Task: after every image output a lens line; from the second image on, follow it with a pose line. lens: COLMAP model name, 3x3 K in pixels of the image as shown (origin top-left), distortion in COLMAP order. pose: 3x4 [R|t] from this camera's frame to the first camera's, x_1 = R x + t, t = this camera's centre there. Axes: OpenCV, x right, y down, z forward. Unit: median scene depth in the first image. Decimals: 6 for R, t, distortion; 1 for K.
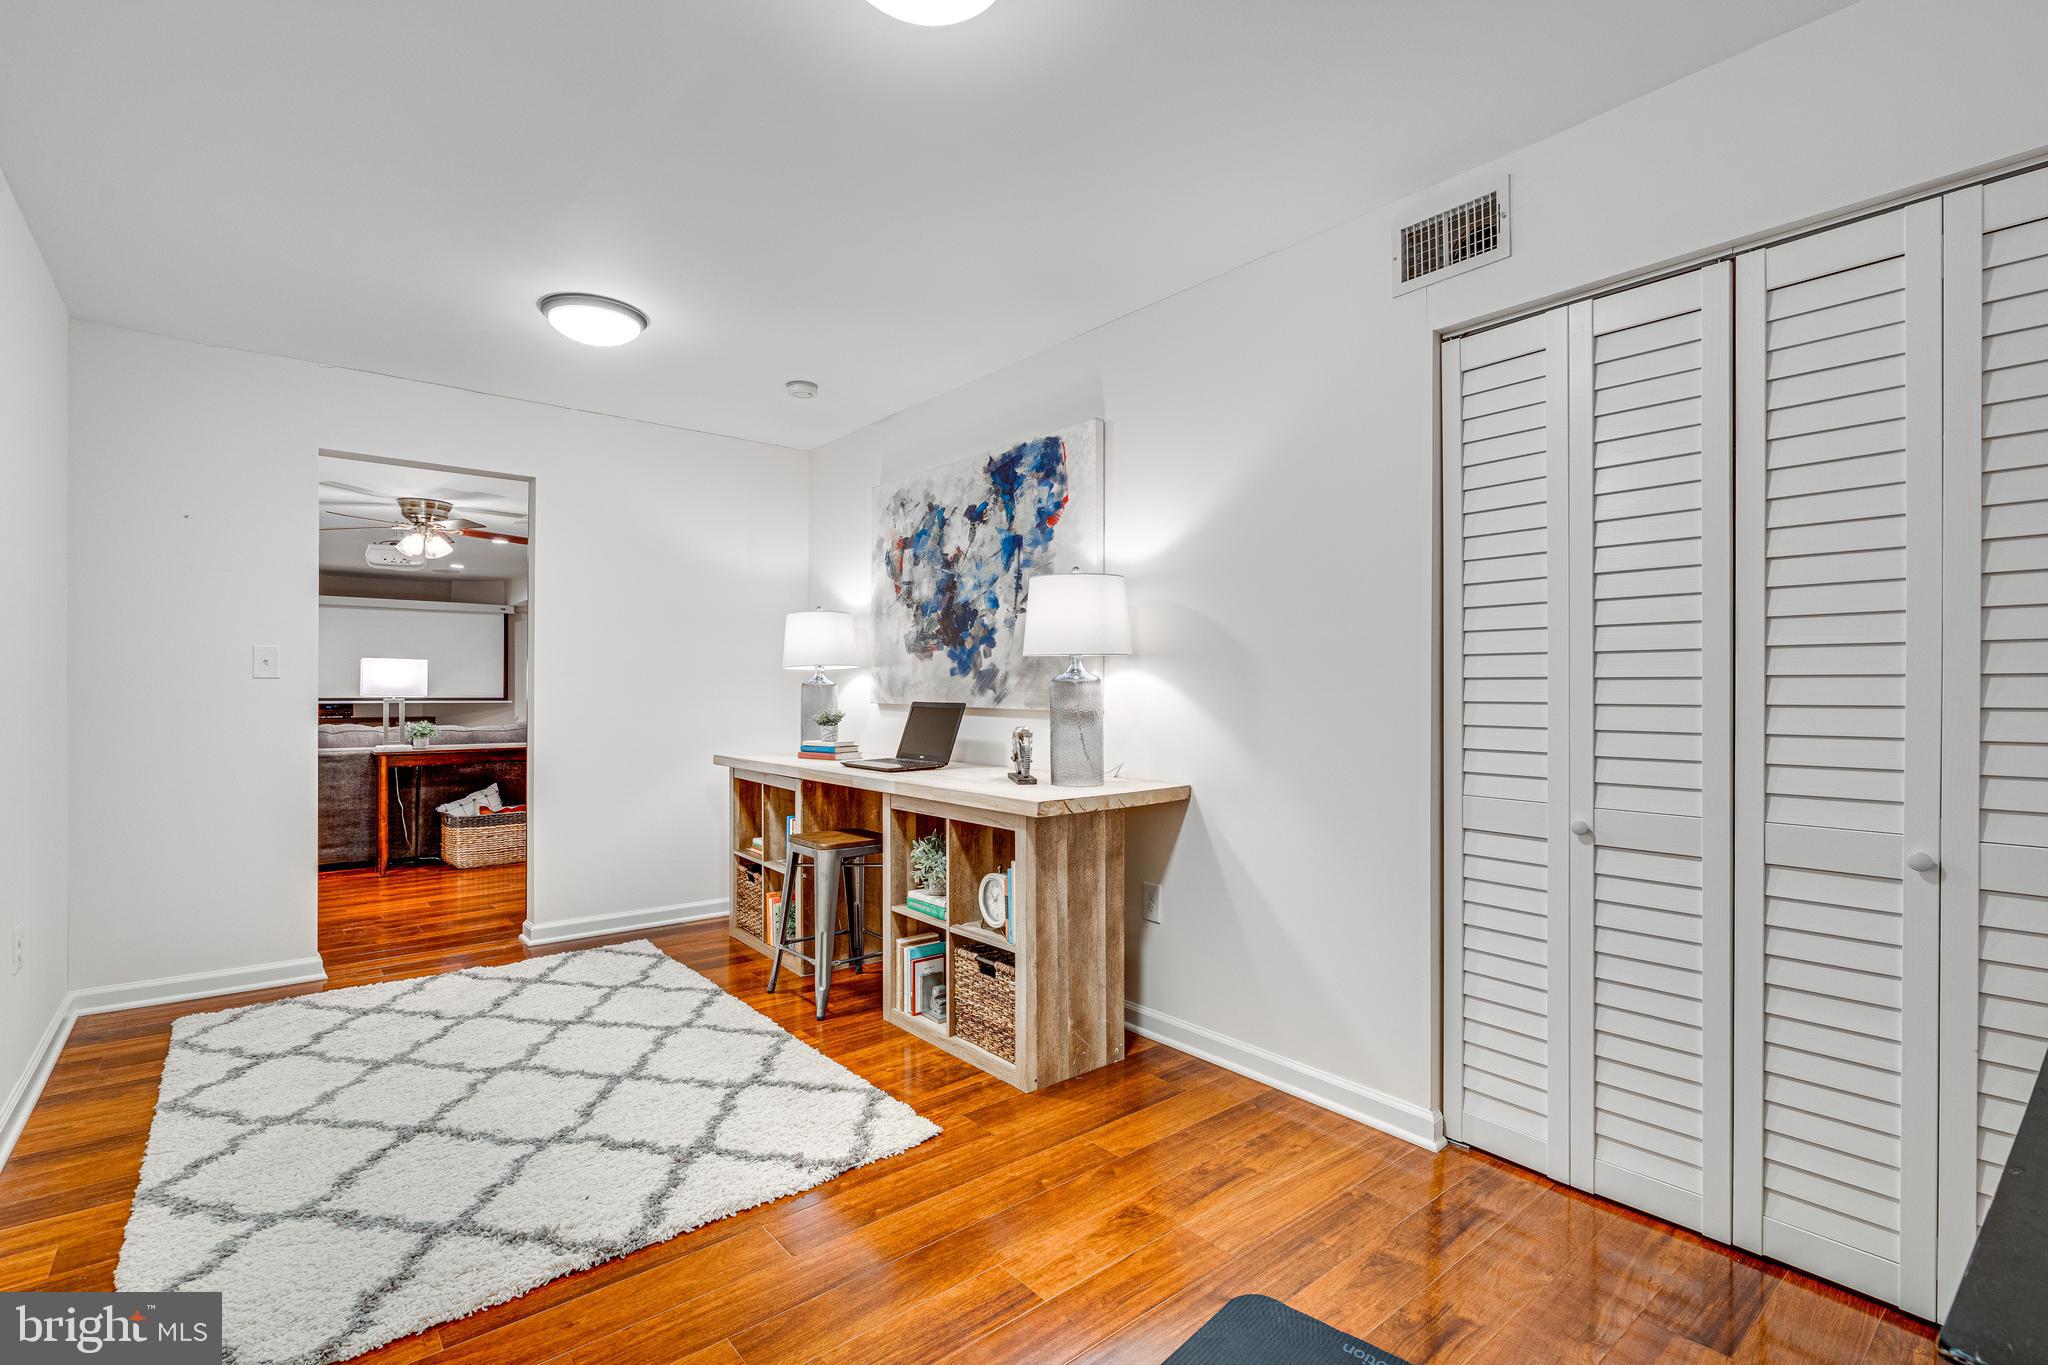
lens RADIAL K [[960.0, 0, 1024.2], [0, 960.0, 699.0], [0, 0, 1]] dist [-0.001440, 0.001082]
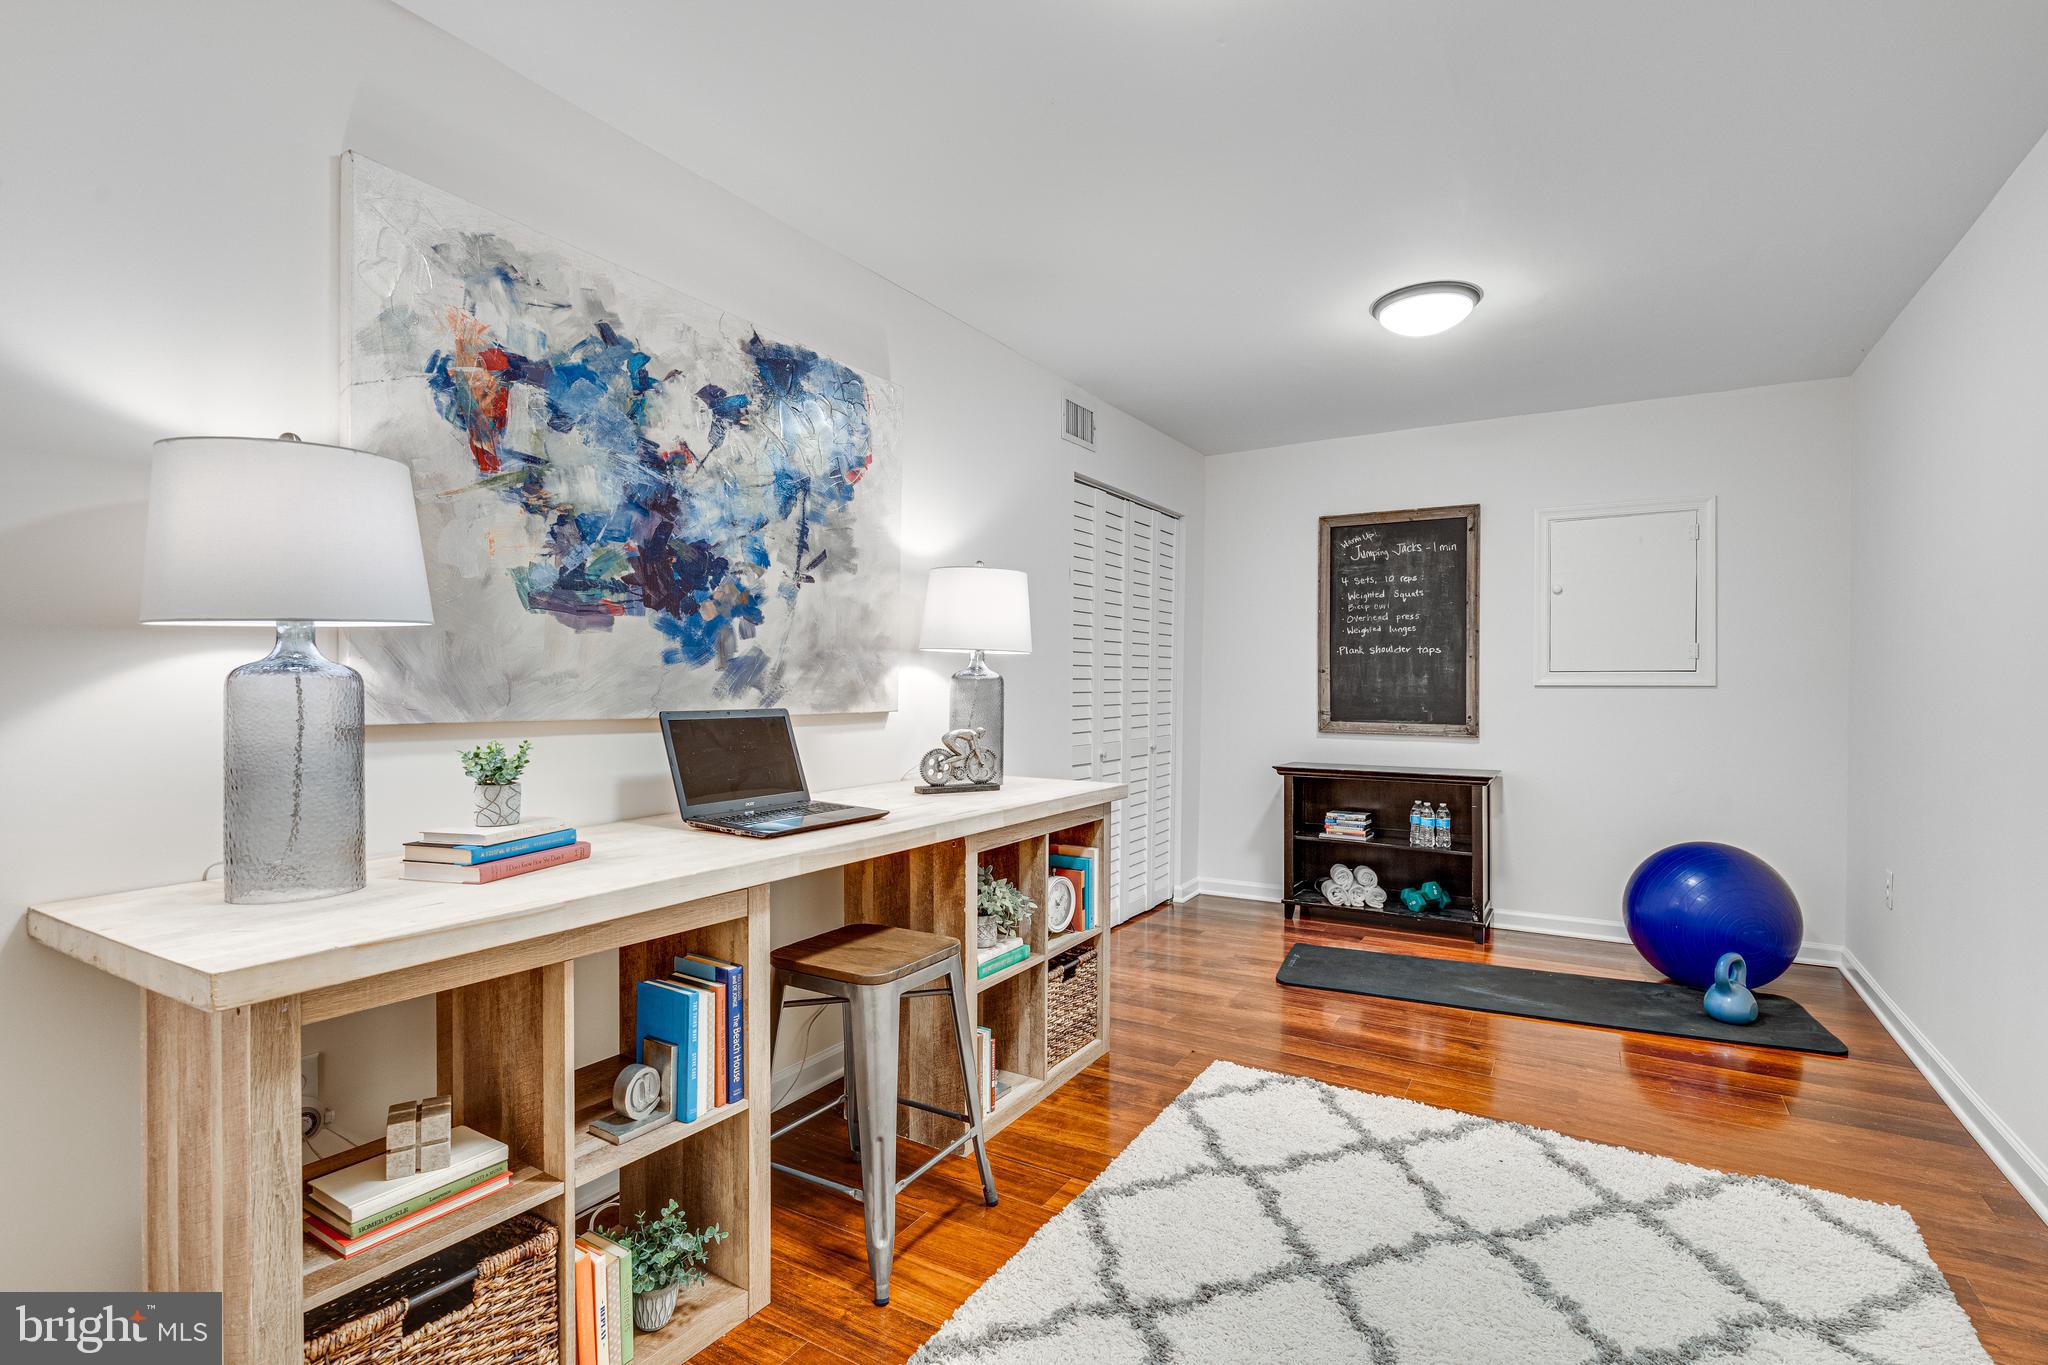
lens RADIAL K [[960.0, 0, 1024.2], [0, 960.0, 699.0], [0, 0, 1]] dist [-0.001440, 0.001082]
pose [[-0.337679, -0.023934, 0.940957, -0.711785], [0.000582, 0.999671, 0.025637, -0.018463], [-0.941261, 0.009205, -0.337554, 1.038026]]
